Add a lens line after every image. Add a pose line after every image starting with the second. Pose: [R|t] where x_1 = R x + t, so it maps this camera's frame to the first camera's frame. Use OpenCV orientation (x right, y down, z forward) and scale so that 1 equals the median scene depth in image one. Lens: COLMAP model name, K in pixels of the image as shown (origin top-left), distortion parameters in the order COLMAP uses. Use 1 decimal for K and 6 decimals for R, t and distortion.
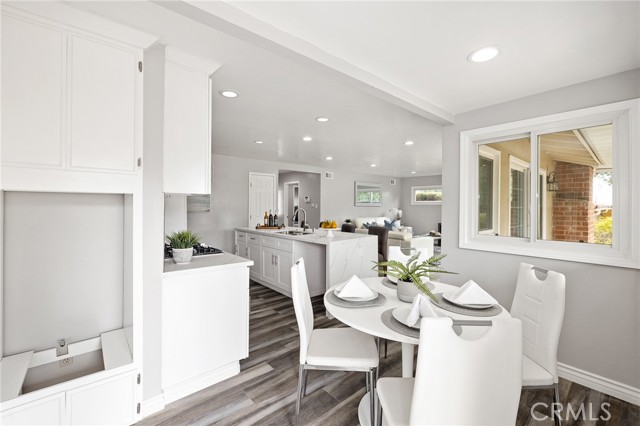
lens RADIAL K [[275.1, 0, 311.8], [0, 275.1, 207.9], [0, 0, 1]] dist [0.003229, -0.001251]
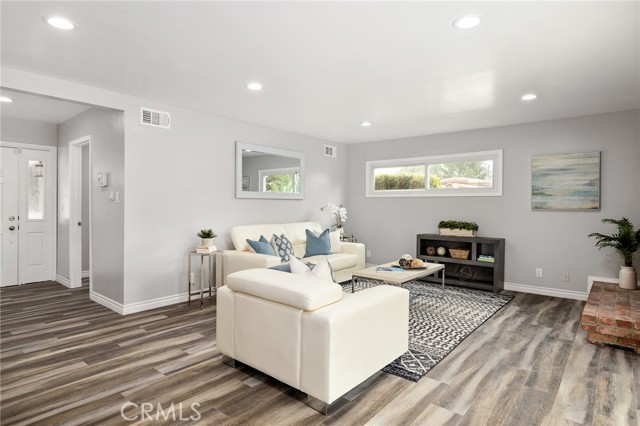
lens RADIAL K [[359.8, 0, 315.9], [0, 359.8, 209.8], [0, 0, 1]] dist [-0.003511, -0.000756]
pose [[0.985570, -0.001551, 0.169263, 0.187146], [-0.000100, 0.999953, 0.009744, 0.005955], [-0.169270, -0.009621, 0.985523, 0.428485]]
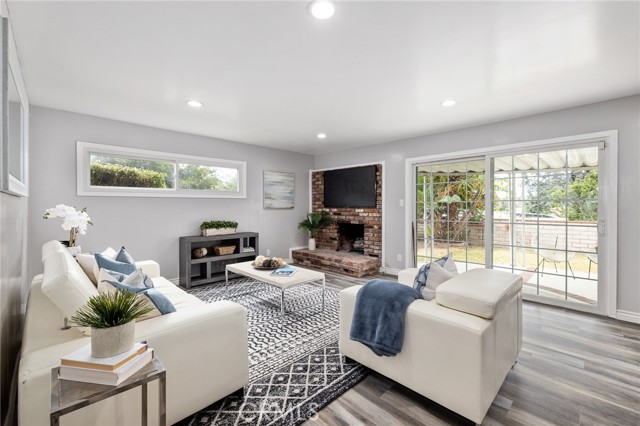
lens RADIAL K [[275.1, 0, 322.8], [0, 275.1, 206.4], [0, 0, 1]] dist [0.003229, -0.001251]
pose [[-0.095463, -0.007969, 0.995401, -0.000721], [0.007402, 0.999935, 0.008716, 0.001348], [-0.995405, 0.008200, -0.095397, 0.867295]]
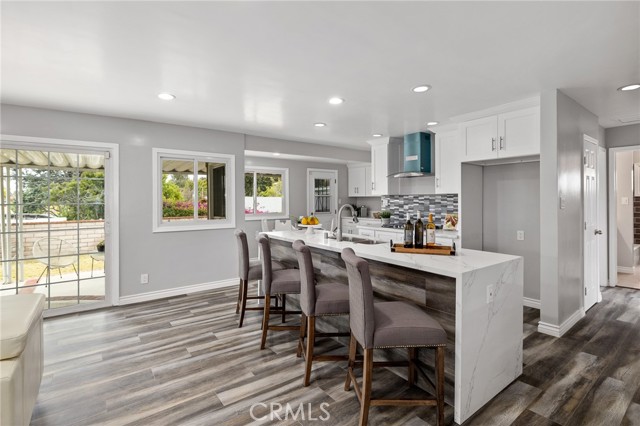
lens RADIAL K [[306.1, 0, 315.3], [0, 306.1, 197.0], [0, 0, 1]] dist [-0.012753, 0.004883]
pose [[-0.998521, 0.006628, 0.053965, -0.005549], [0.006582, 0.999978, -0.001036, -0.009024], [-0.053971, -0.000679, -0.998542, 0.900315]]
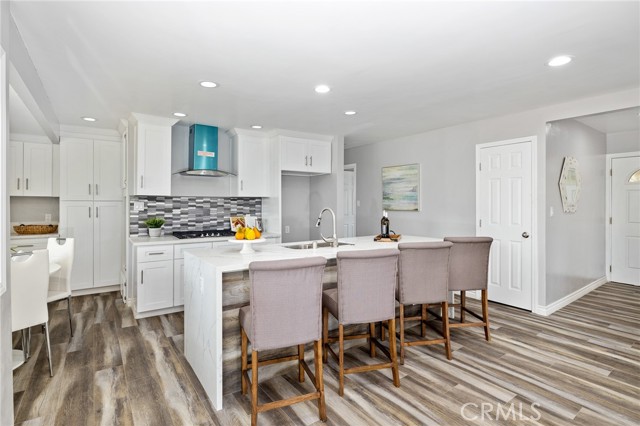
lens RADIAL K [[306.1, 0, 315.9], [0, 306.1, 203.1], [0, 0, 1]] dist [-0.012753, 0.004883]
pose [[-0.072346, 0.000514, -0.997379, 0.326098], [-0.008840, 0.999960, 0.001156, -0.004330], [0.997340, 0.008901, -0.072339, 0.533075]]
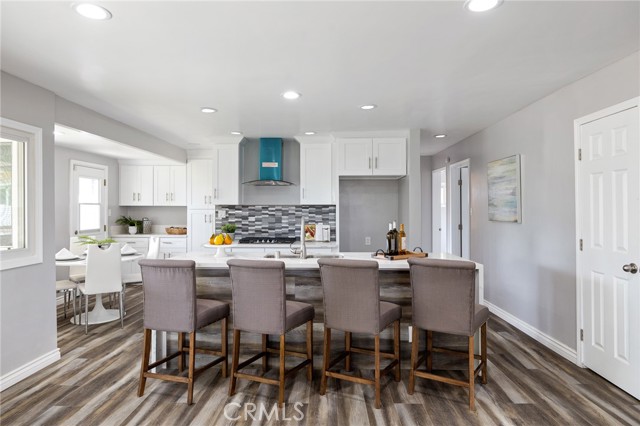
lens RADIAL K [[371.9, 0, 321.2], [0, 371.9, 209.0], [0, 0, 1]] dist [-0.013453, 0.003053]
pose [[-0.649284, 0.001382, -0.760544, 0.270127], [-0.004828, 0.999971, 0.005938, -0.010426], [0.760530, 0.007527, -0.649259, 0.797008]]
